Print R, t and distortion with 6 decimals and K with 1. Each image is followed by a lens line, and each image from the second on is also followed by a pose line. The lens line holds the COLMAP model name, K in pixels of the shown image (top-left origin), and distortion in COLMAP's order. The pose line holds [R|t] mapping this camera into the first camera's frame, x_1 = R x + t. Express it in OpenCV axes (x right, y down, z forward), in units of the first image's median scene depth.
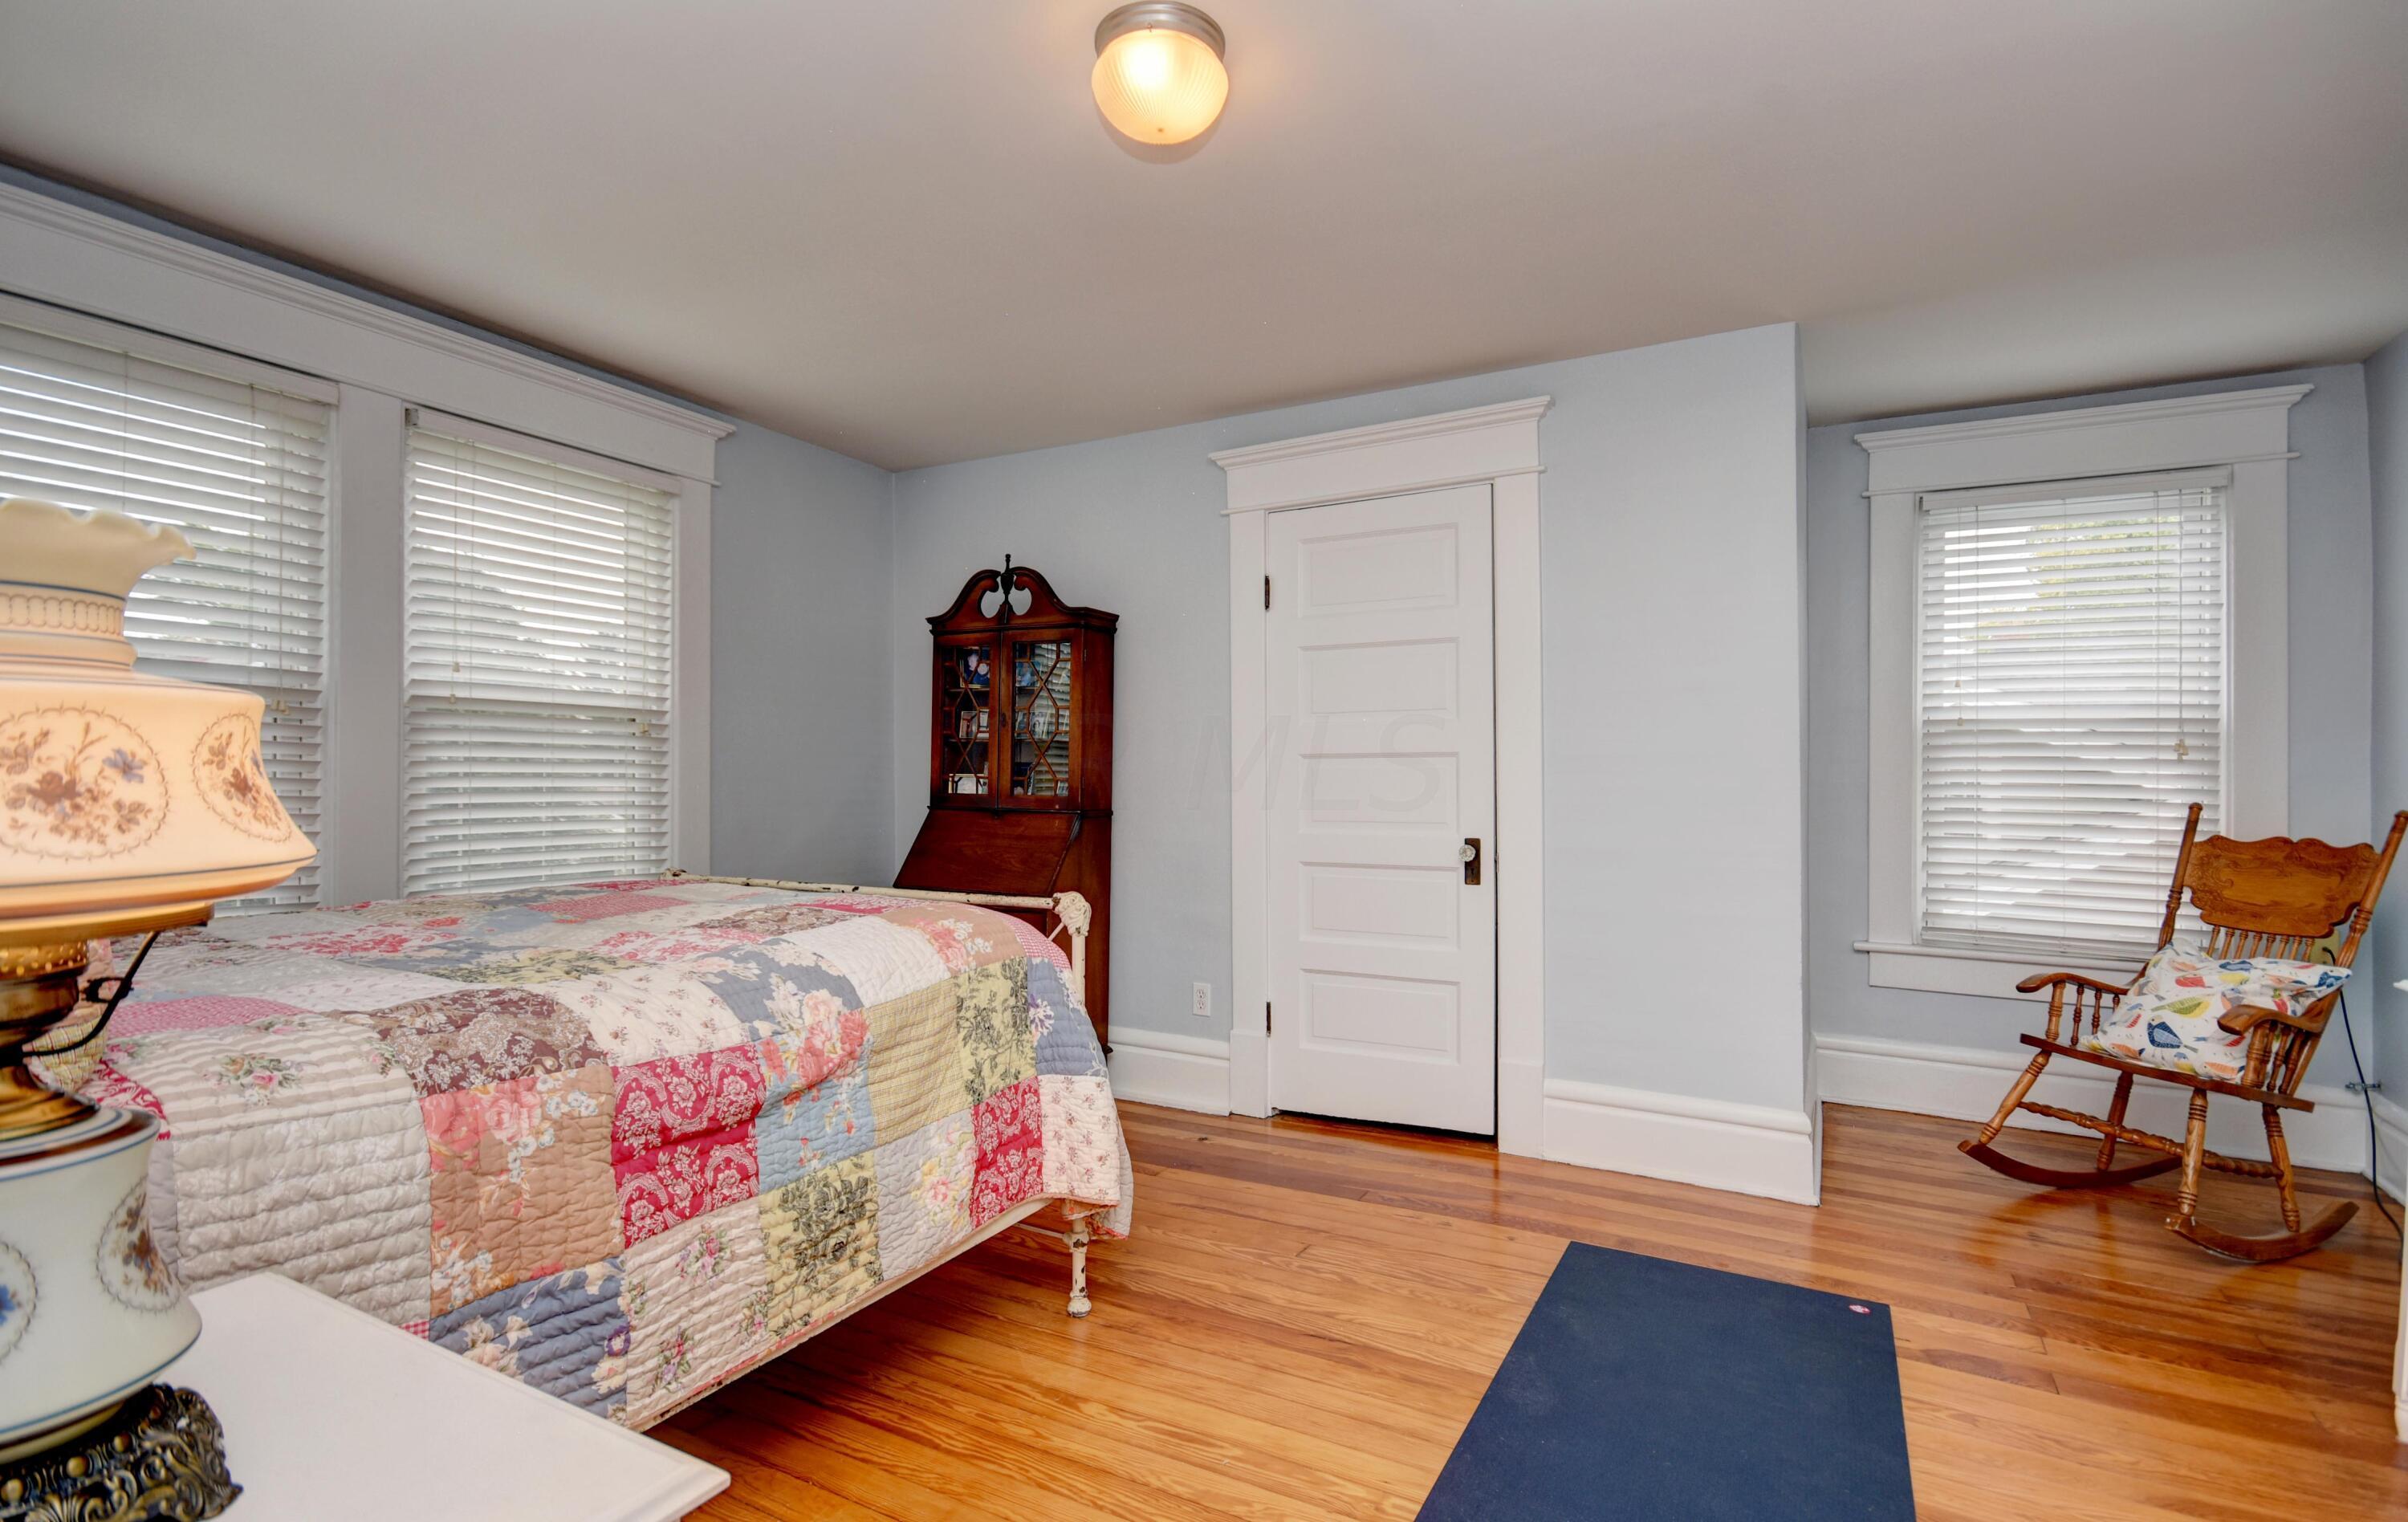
lens RADIAL K [[1144.9, 0, 1204.0], [0, 1144.9, 761.0], [0, 0, 1]] dist [0.001985, 0.000335]
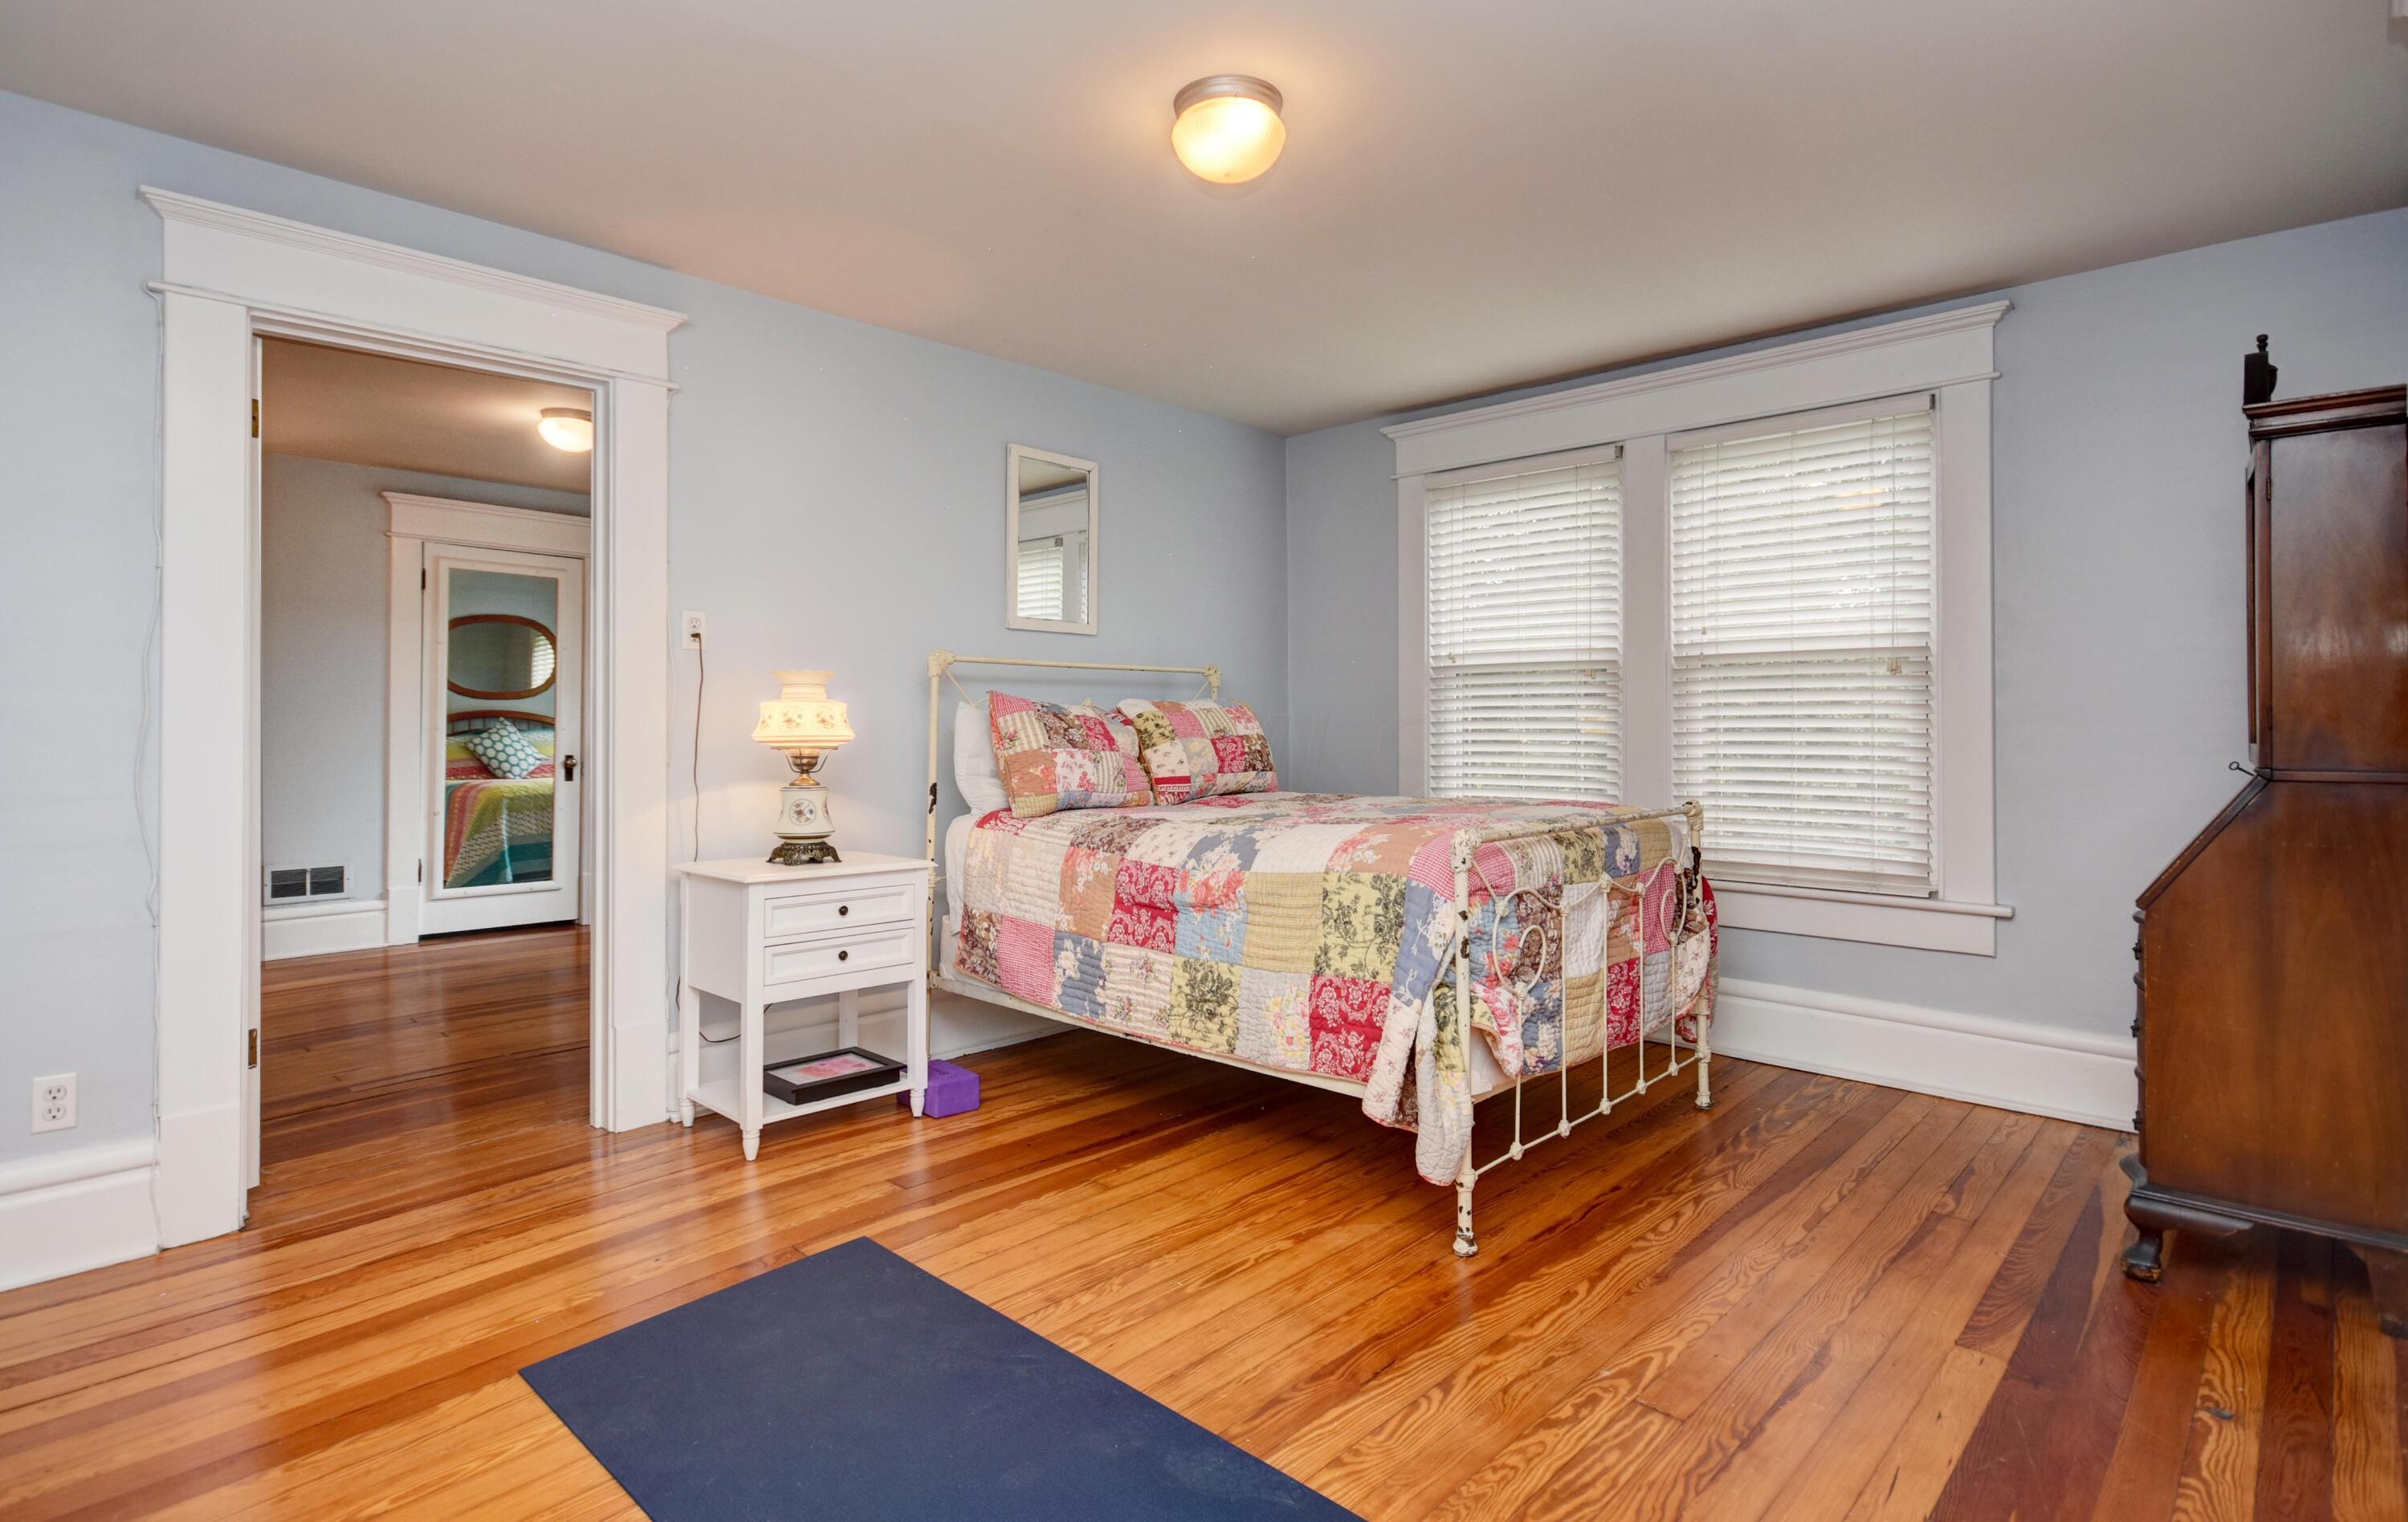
lens RADIAL K [[1189.0, 0, 1206.7], [0, 1189.0, 713.1], [0, 0, 1]] dist [-0.000090, 0.000048]
pose [[-0.255239, -0.015526, -0.966753, 1.157720], [0.016783, 0.999649, -0.020485, 0.039263], [0.966732, -0.021454, -0.254889, 1.287096]]
